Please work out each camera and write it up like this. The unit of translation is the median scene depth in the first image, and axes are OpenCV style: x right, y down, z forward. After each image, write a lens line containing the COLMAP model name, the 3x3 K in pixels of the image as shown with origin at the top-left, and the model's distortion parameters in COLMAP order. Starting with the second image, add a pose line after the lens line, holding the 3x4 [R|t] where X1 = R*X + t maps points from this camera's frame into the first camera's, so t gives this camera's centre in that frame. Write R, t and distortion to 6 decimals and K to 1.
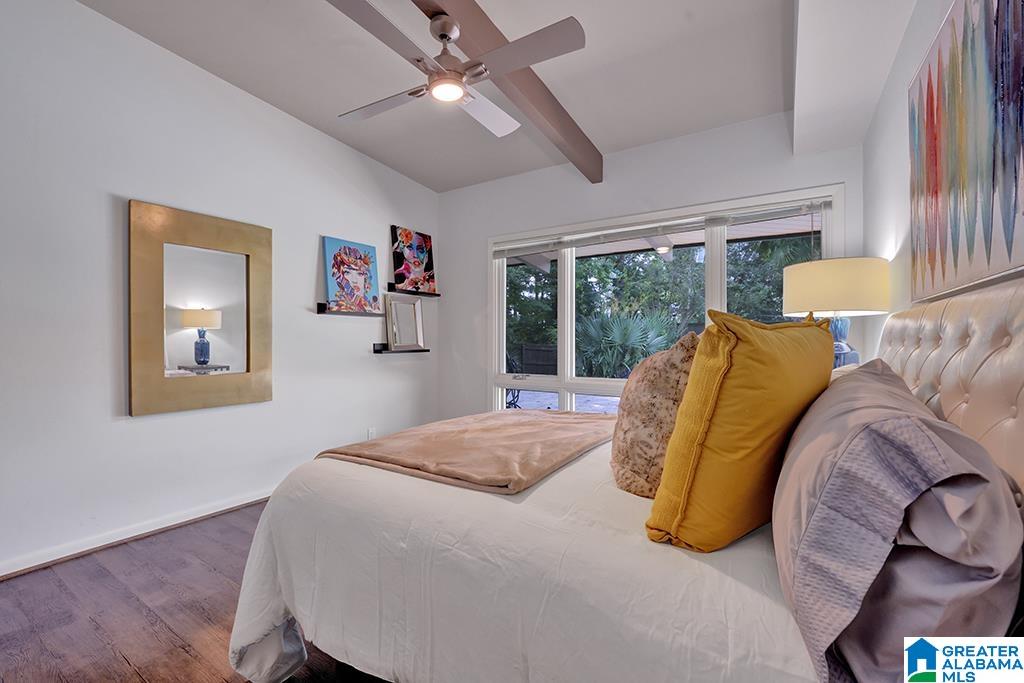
lens RADIAL K [[437.2, 0, 507.8], [0, 437.2, 342.6], [0, 0, 1]] dist [-0.023409, 0.000999]
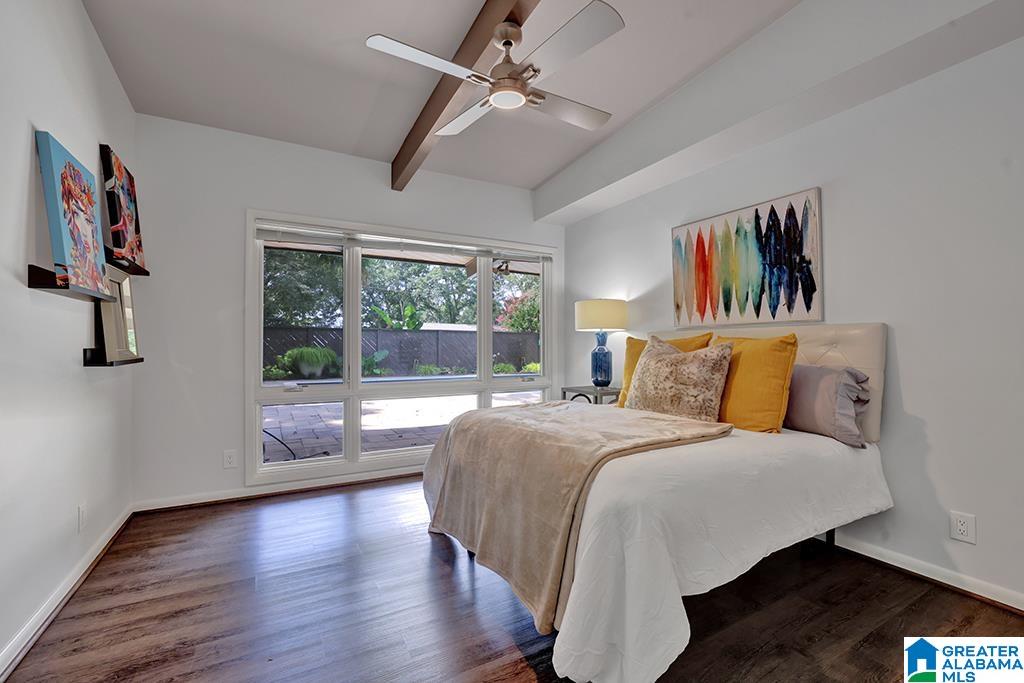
lens RADIAL K [[437.2, 0, 507.8], [0, 437.2, 342.6], [0, 0, 1]] dist [-0.023409, 0.000999]
pose [[0.476950, 0.009452, 0.878879, -0.527466], [0.003440, 0.999914, -0.012620, 0.003184], [-0.878923, 0.009043, 0.476877, 0.270887]]
